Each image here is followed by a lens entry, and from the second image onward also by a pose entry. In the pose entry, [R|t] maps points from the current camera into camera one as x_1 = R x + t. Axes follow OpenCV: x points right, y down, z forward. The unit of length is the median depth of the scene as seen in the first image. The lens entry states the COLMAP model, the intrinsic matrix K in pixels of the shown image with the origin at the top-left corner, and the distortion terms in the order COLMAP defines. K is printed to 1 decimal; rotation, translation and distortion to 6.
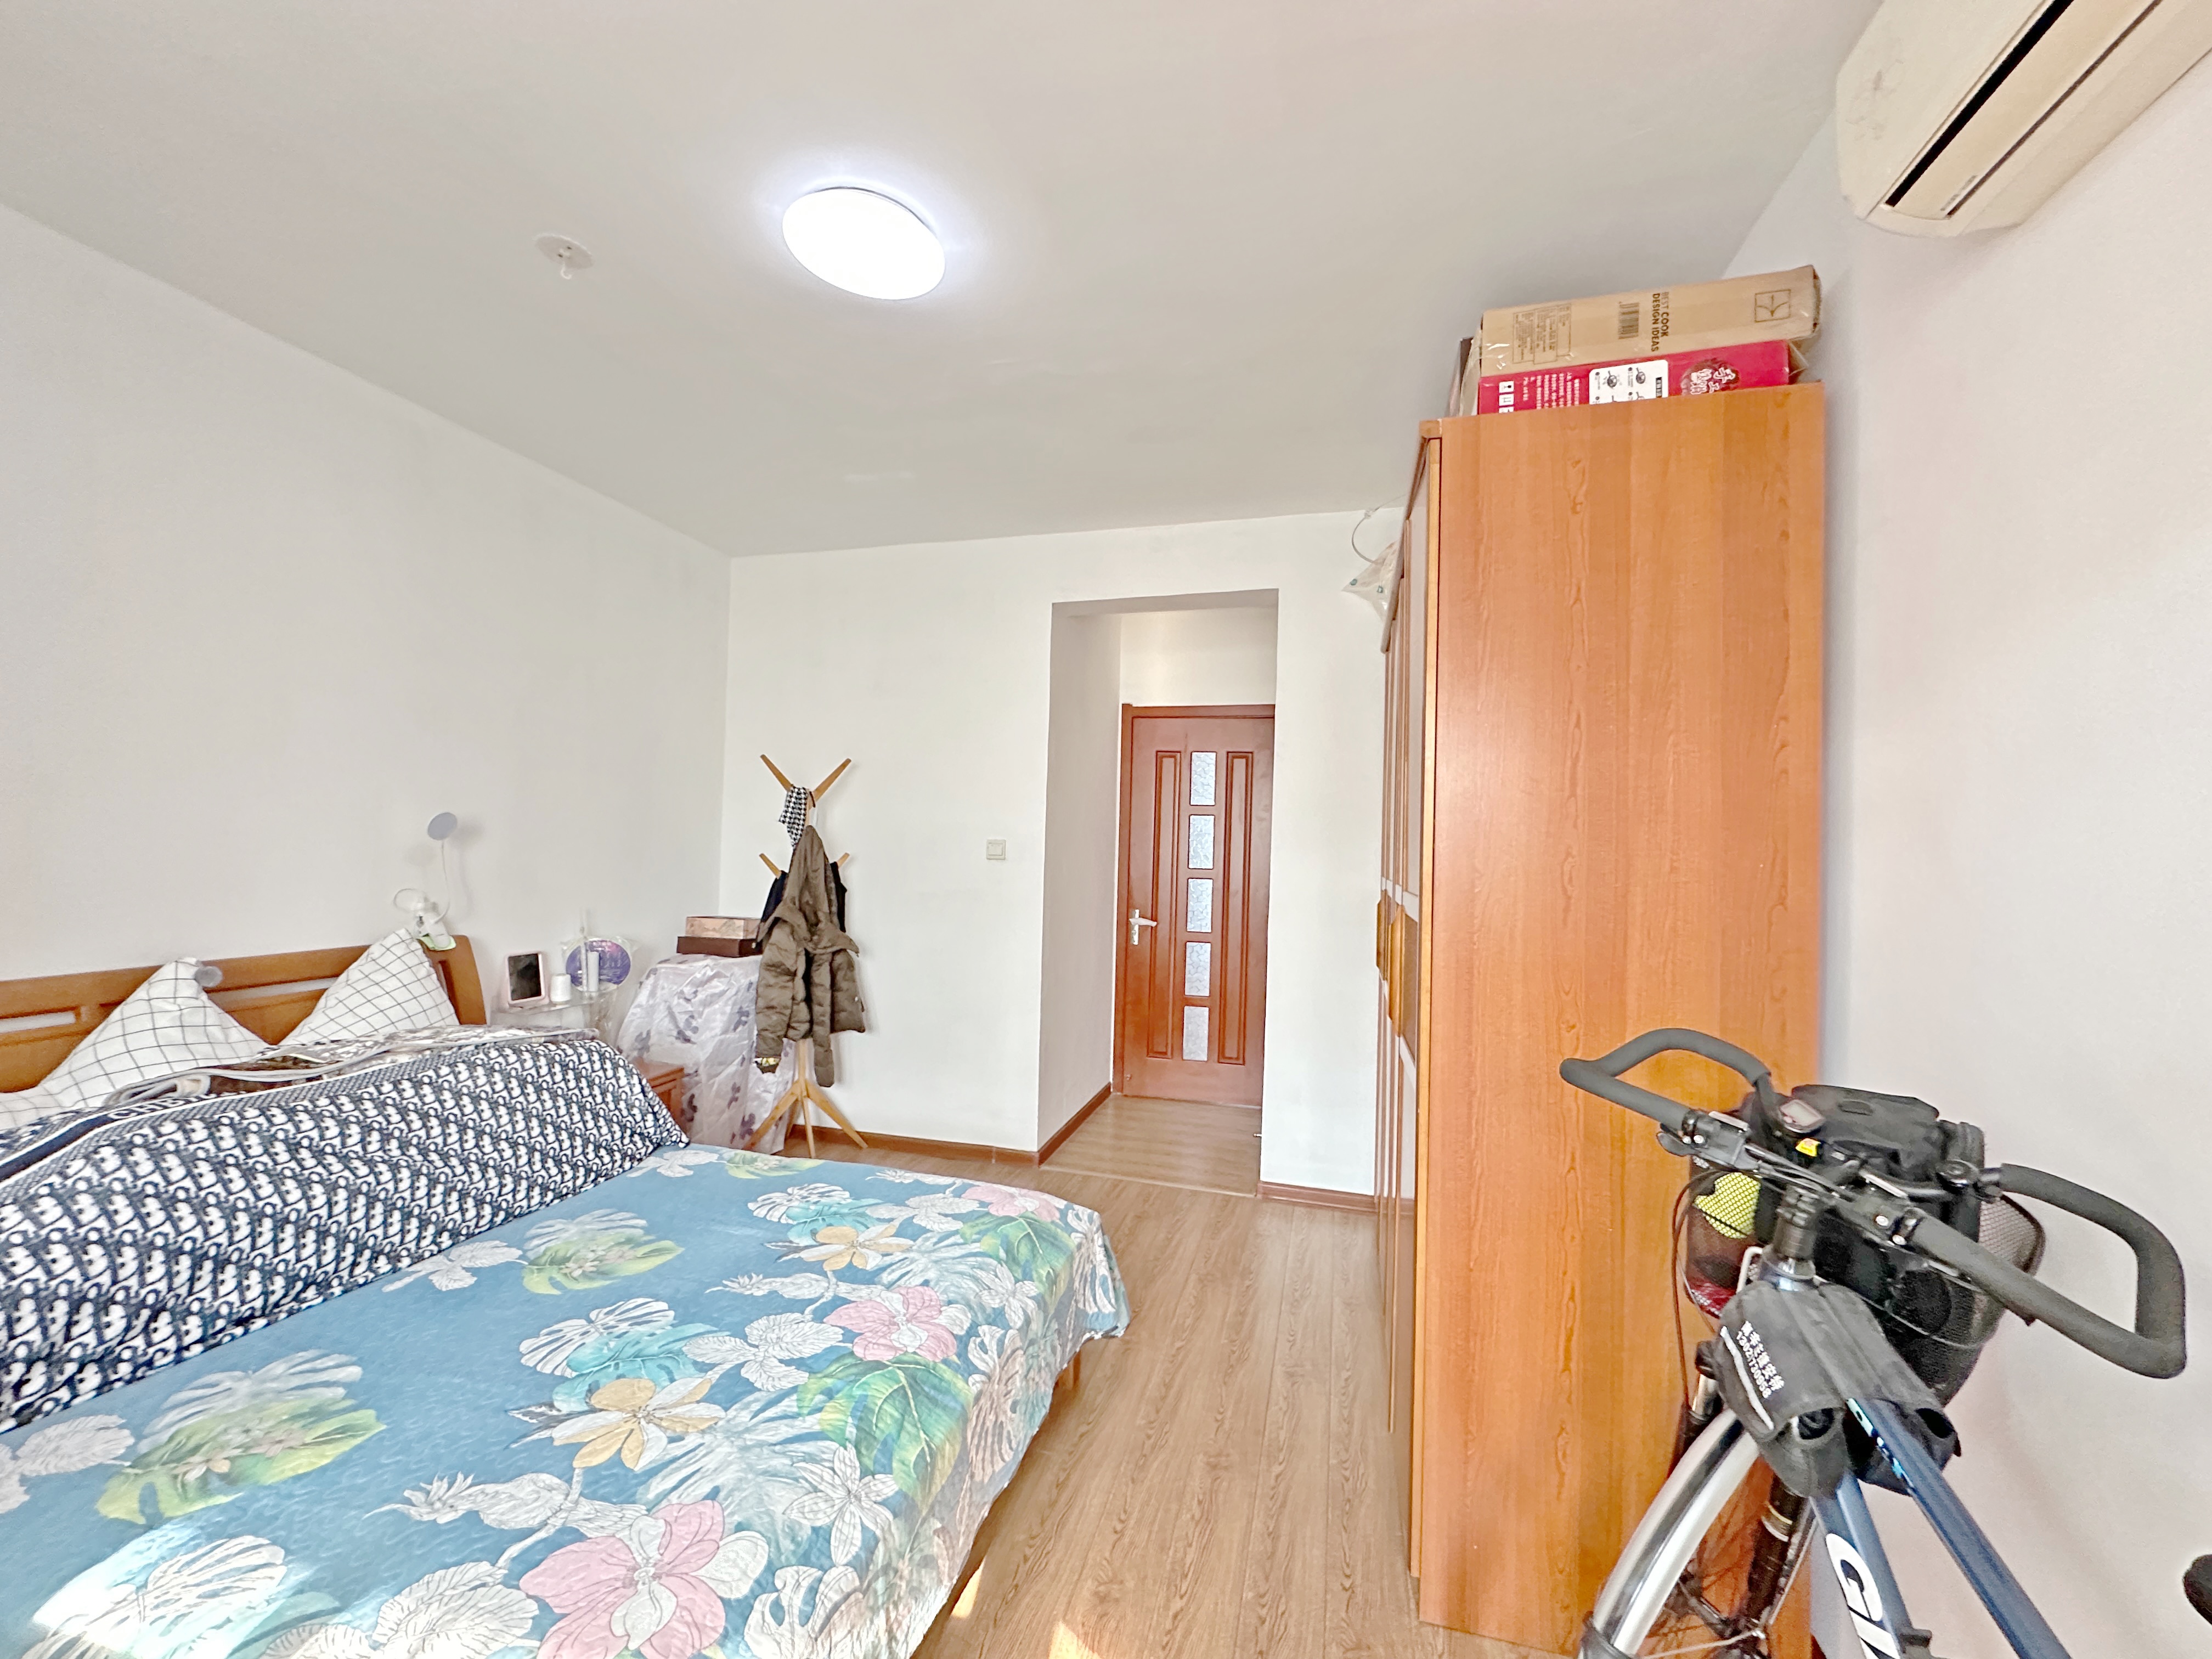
lens RADIAL K [[881.4, 0, 1106.0], [0, 881.4, 829.5], [0, 0, 1]] dist [0.000663, 0.000194]
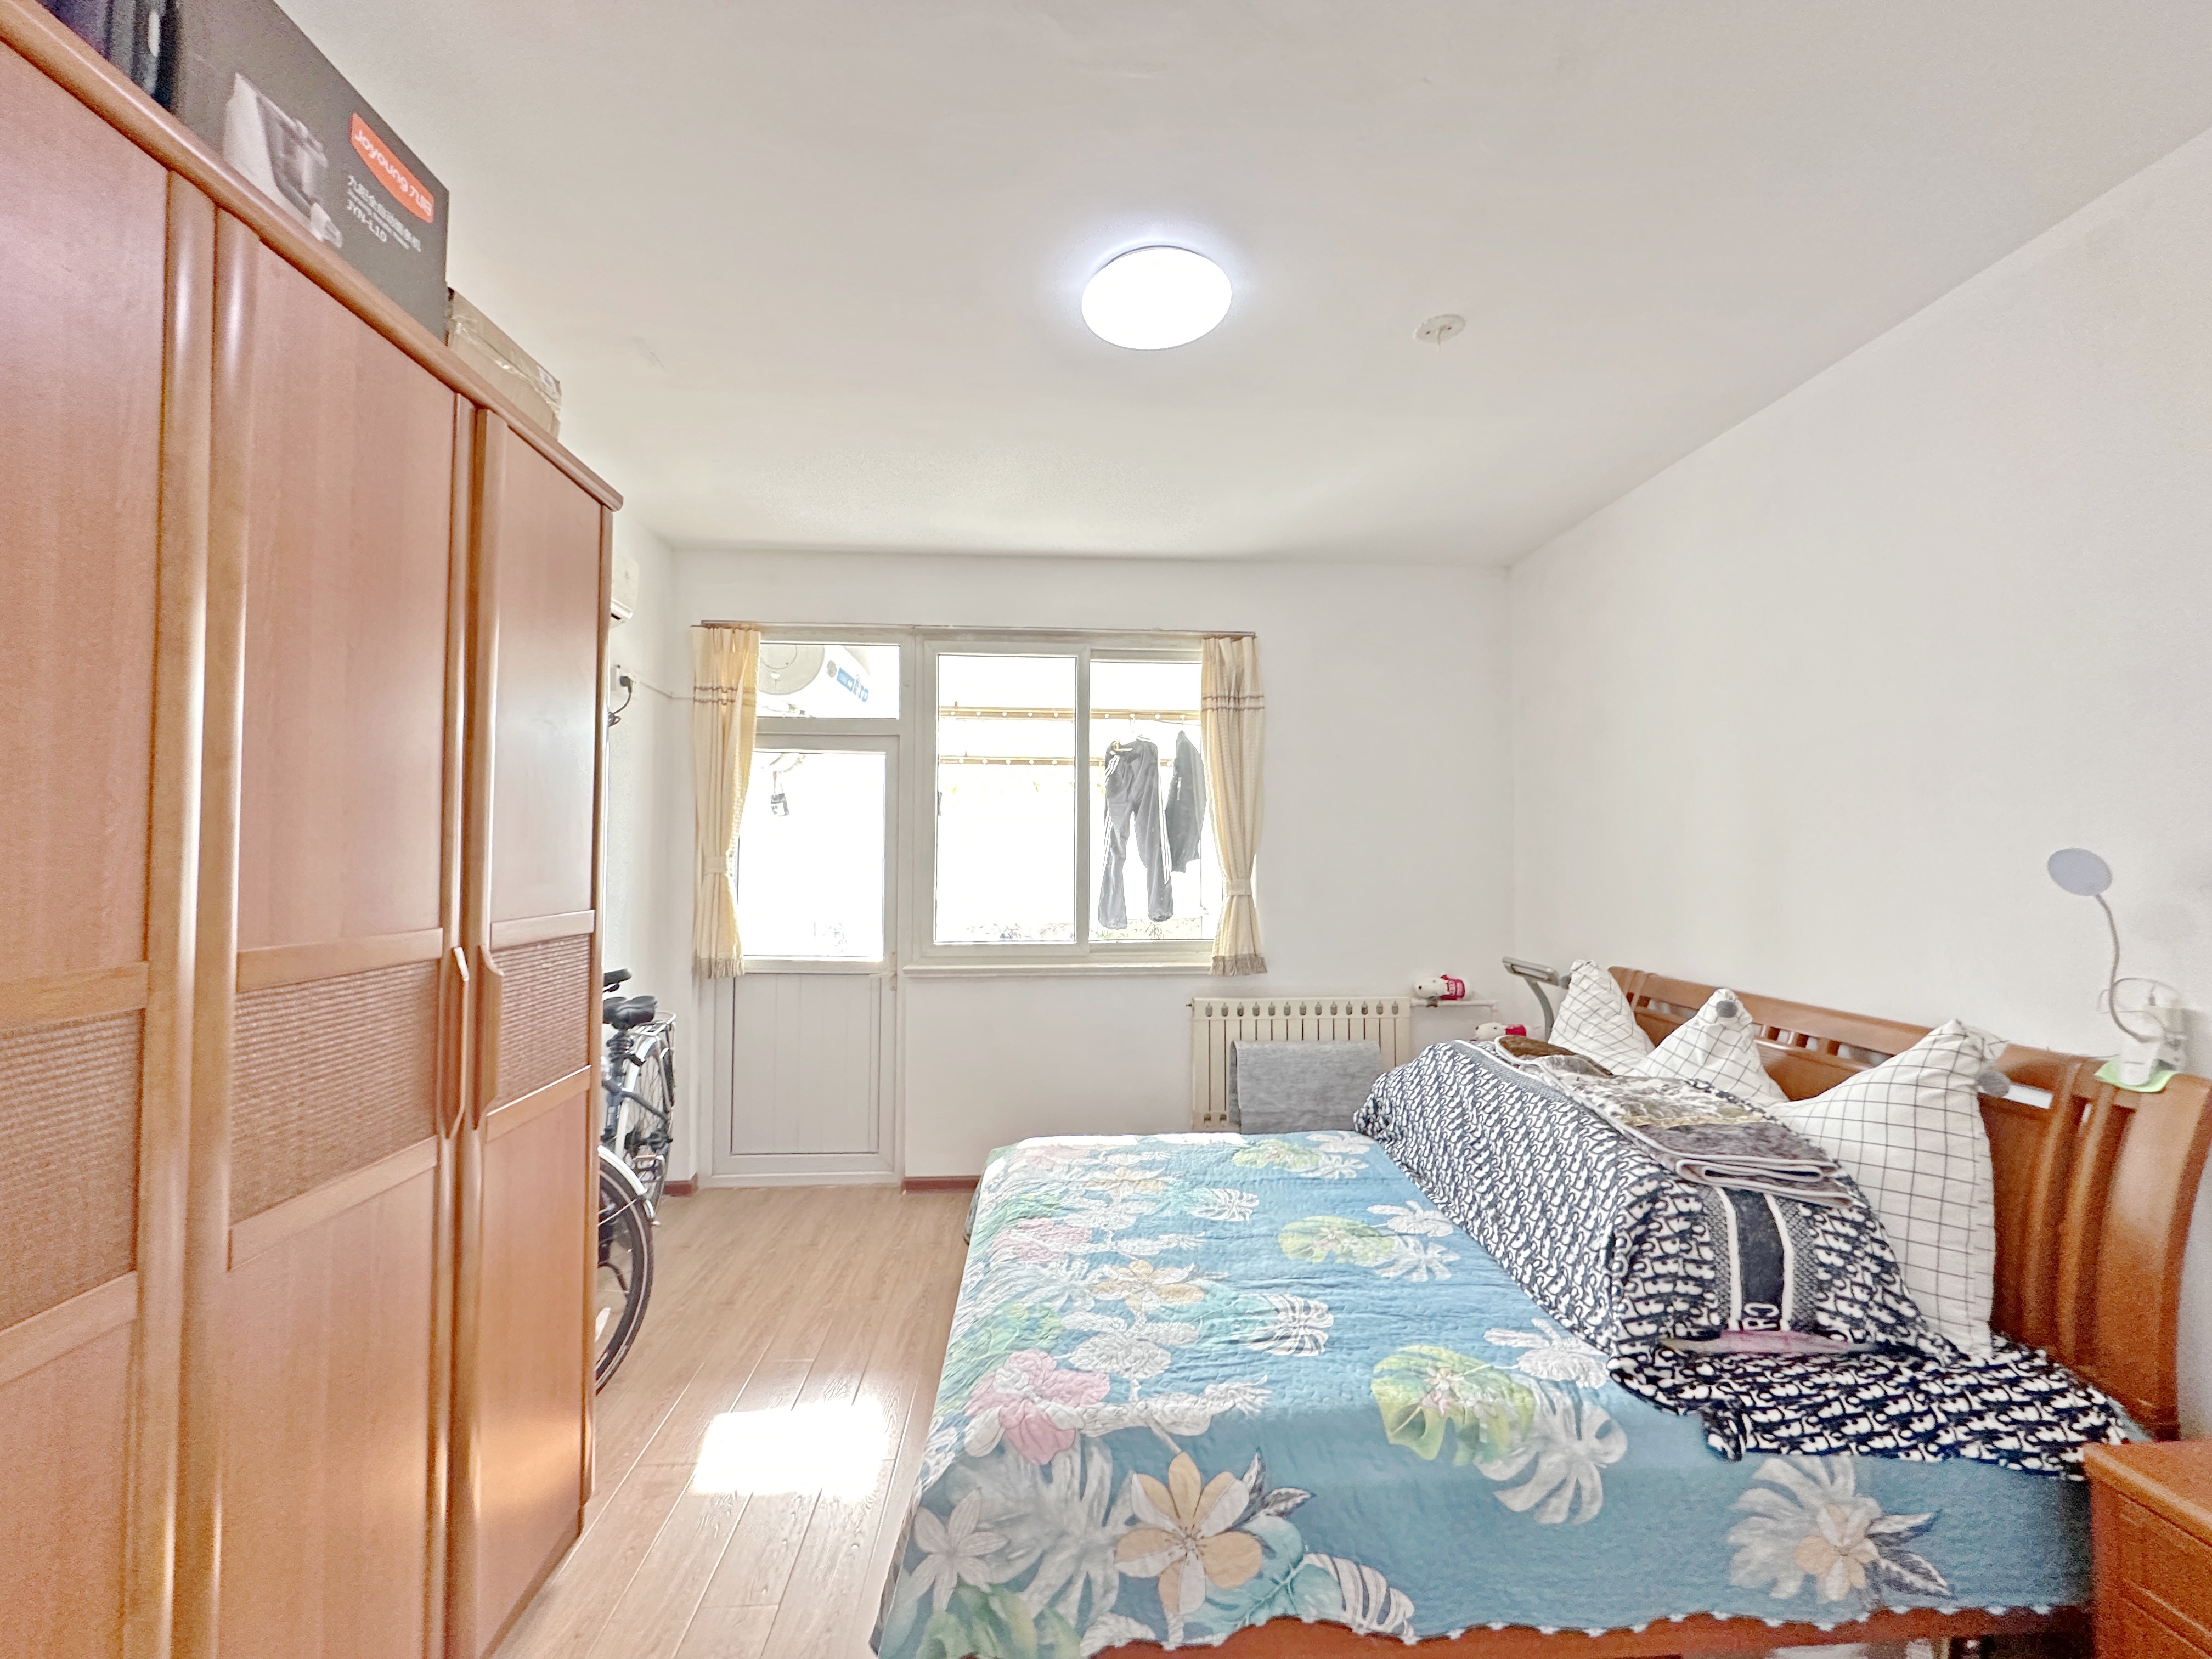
lens RADIAL K [[881.4, 0, 1106.0], [0, 881.4, 829.5], [0, 0, 1]] dist [0.000663, 0.000194]
pose [[-0.943157, -0.036410, -0.330346, 0.109473], [-0.020383, 0.998447, -0.051854, 0.017592], [0.331721, -0.042173, -0.942434, 2.041966]]
